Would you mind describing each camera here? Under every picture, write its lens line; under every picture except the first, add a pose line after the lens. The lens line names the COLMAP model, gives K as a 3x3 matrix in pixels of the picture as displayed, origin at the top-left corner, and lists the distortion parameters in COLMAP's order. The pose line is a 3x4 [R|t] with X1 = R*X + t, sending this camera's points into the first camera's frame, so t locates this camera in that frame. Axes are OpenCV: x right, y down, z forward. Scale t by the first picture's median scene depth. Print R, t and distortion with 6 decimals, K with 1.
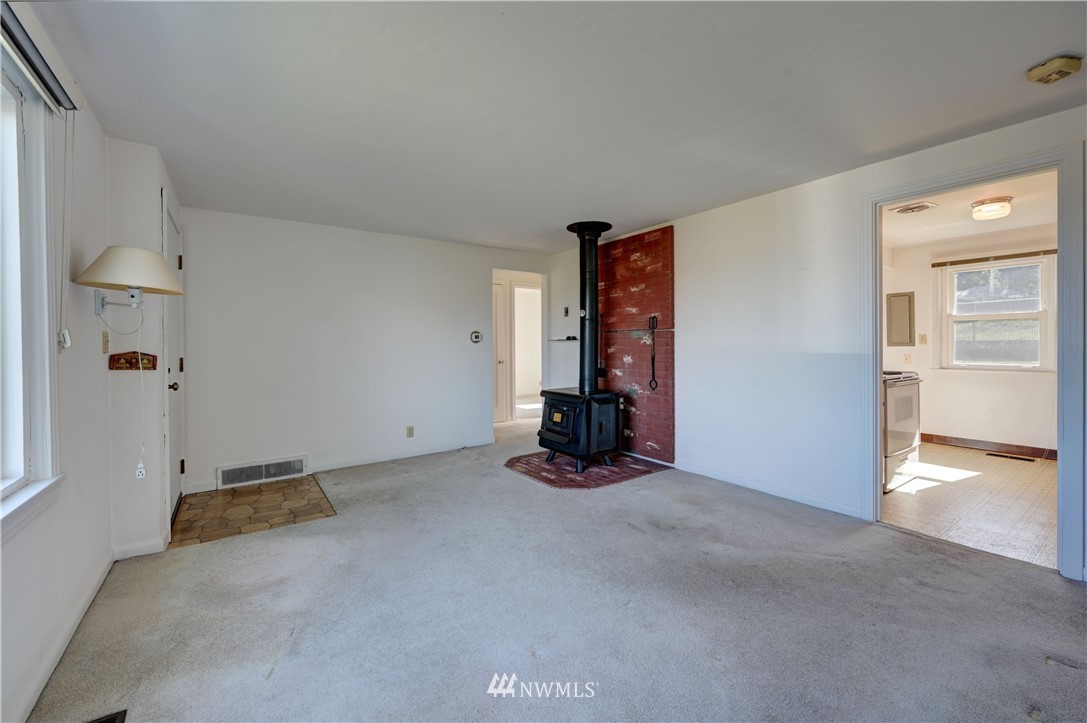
lens RADIAL K [[436.3, 0, 543.5], [0, 436.3, 361.5], [0, 0, 1]] dist [-0.000938, -0.000103]
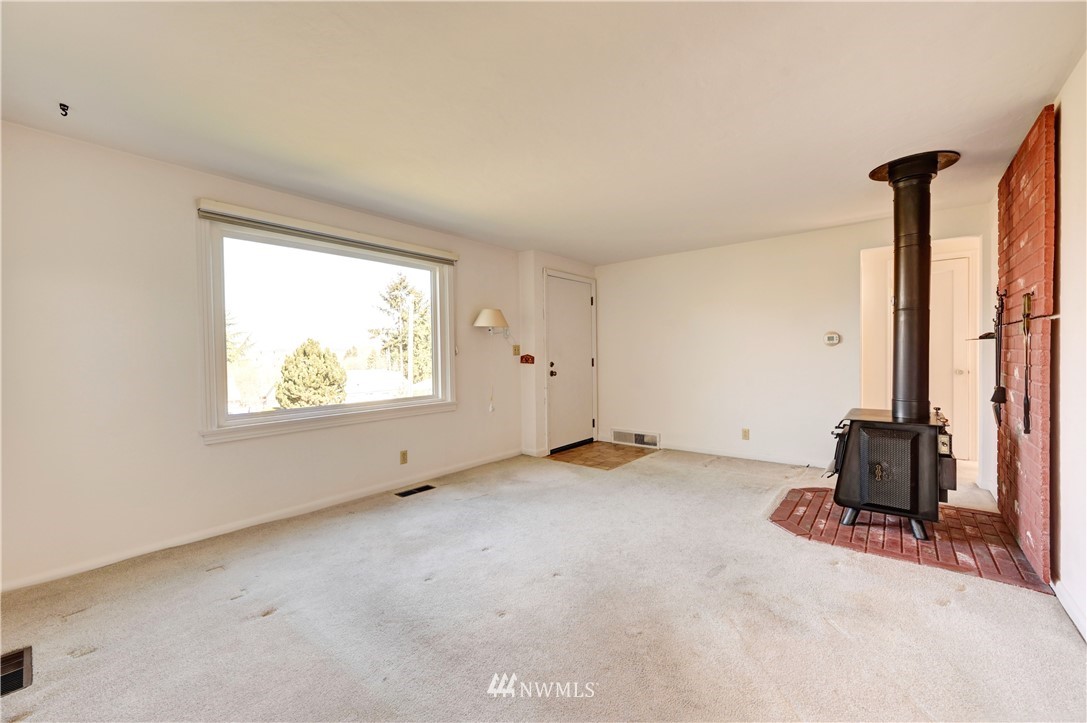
lens RADIAL K [[436.3, 0, 543.5], [0, 436.3, 361.5], [0, 0, 1]] dist [-0.000938, -0.000103]
pose [[0.274481, 0.024038, -0.961292, 0.603079], [-0.024093, 0.999546, 0.018115, -0.017185], [0.961291, 0.018188, 0.274936, 0.292388]]
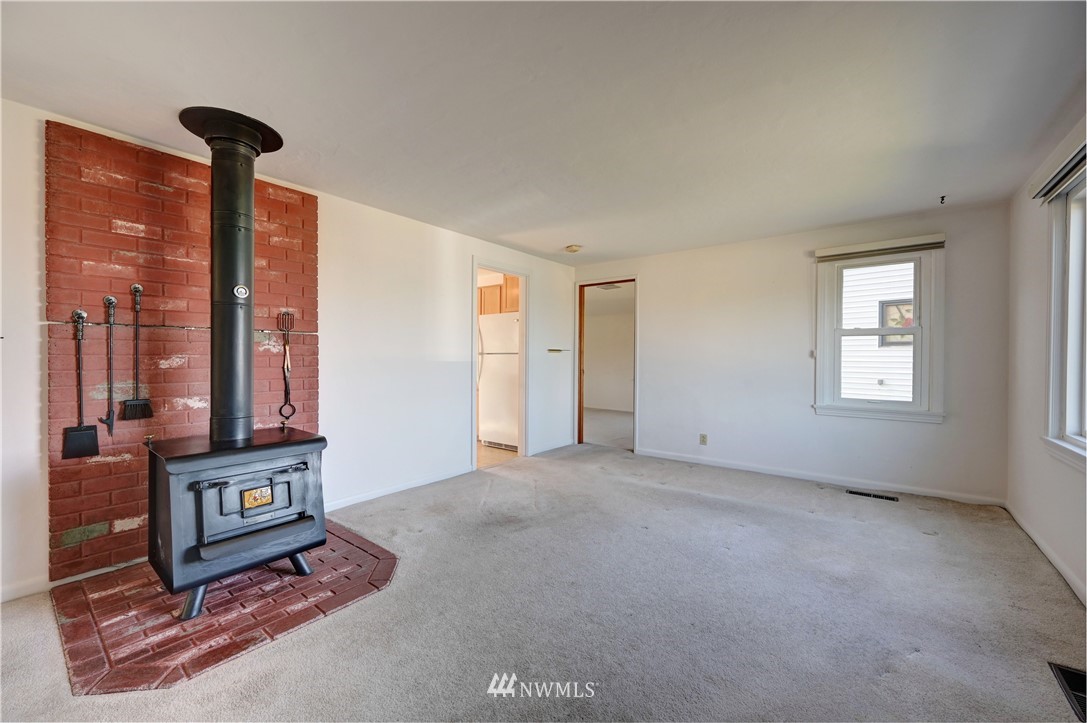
lens RADIAL K [[436.3, 0, 543.5], [0, 436.3, 361.5], [0, 0, 1]] dist [-0.000938, -0.000103]
pose [[-0.297904, -0.016670, 0.954450, -0.537899], [0.026340, 0.999323, 0.025675, -0.033158], [-0.954232, 0.032789, -0.297264, 0.833534]]
